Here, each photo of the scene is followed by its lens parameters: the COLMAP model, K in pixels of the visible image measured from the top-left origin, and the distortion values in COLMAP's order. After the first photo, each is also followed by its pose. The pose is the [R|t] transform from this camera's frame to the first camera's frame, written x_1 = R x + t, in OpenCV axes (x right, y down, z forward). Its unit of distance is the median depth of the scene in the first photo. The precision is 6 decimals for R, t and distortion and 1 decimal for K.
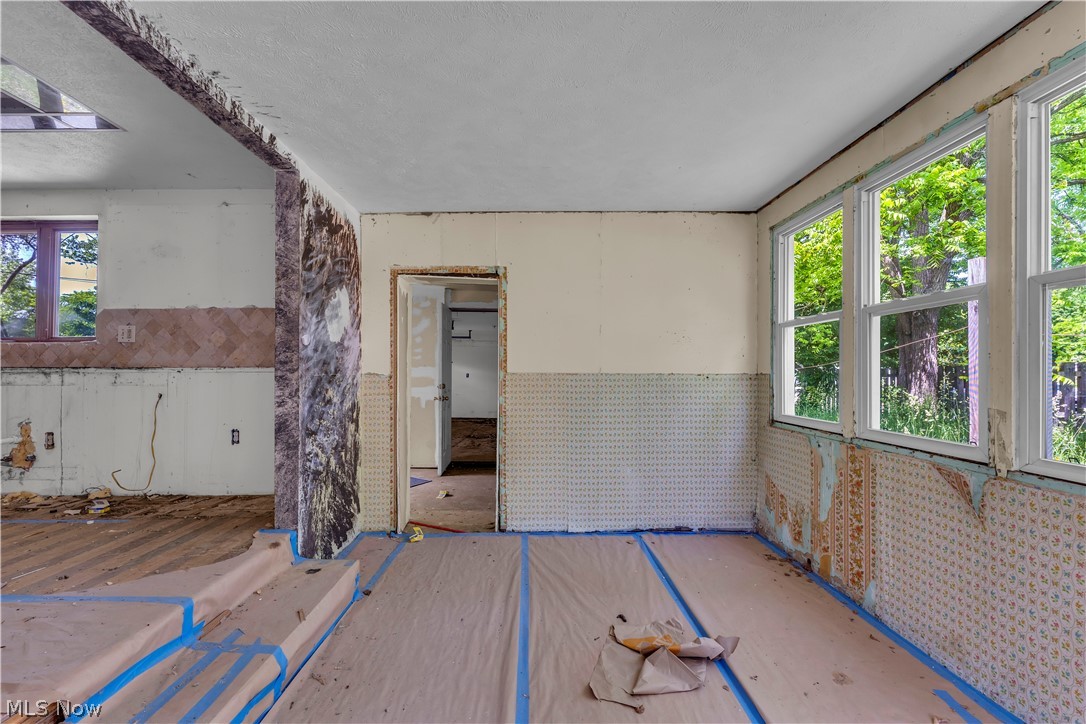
lens RADIAL K [[441.4, 0, 538.4], [0, 441.4, 370.2], [0, 0, 1]] dist [-0.001623, -0.000413]
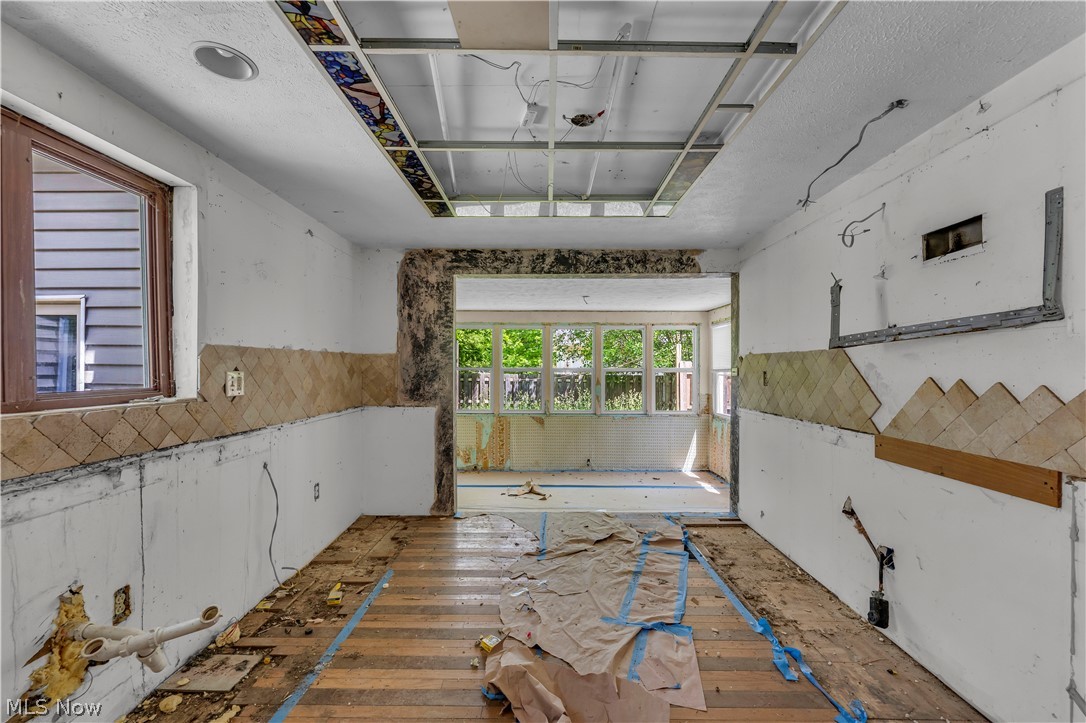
lens RADIAL K [[441.4, 0, 538.4], [0, 441.4, 369.7], [0, 0, 1]] dist [-0.001623, -0.000413]
pose [[0.017270, -0.004722, 0.999840, -1.595420], [-0.005863, 0.999971, 0.004824, -0.109371], [-0.999834, -0.005945, 0.017242, 0.524967]]
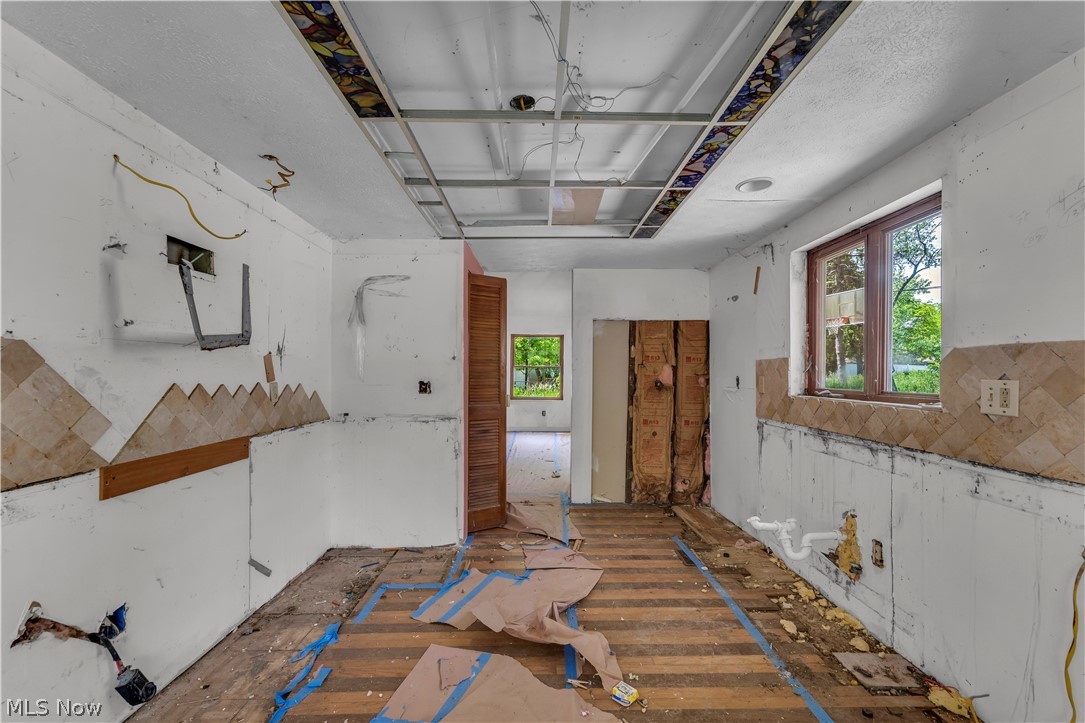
lens RADIAL K [[442.9, 0, 538.9], [0, 442.9, 369.2], [0, 0, 1]] dist [-0.000135, 0.000056]
pose [[0.006156, -0.007269, -0.999955, -0.452220], [0.004294, 0.999965, -0.007243, -0.111766], [0.999972, -0.004249, 0.006187, 0.493077]]
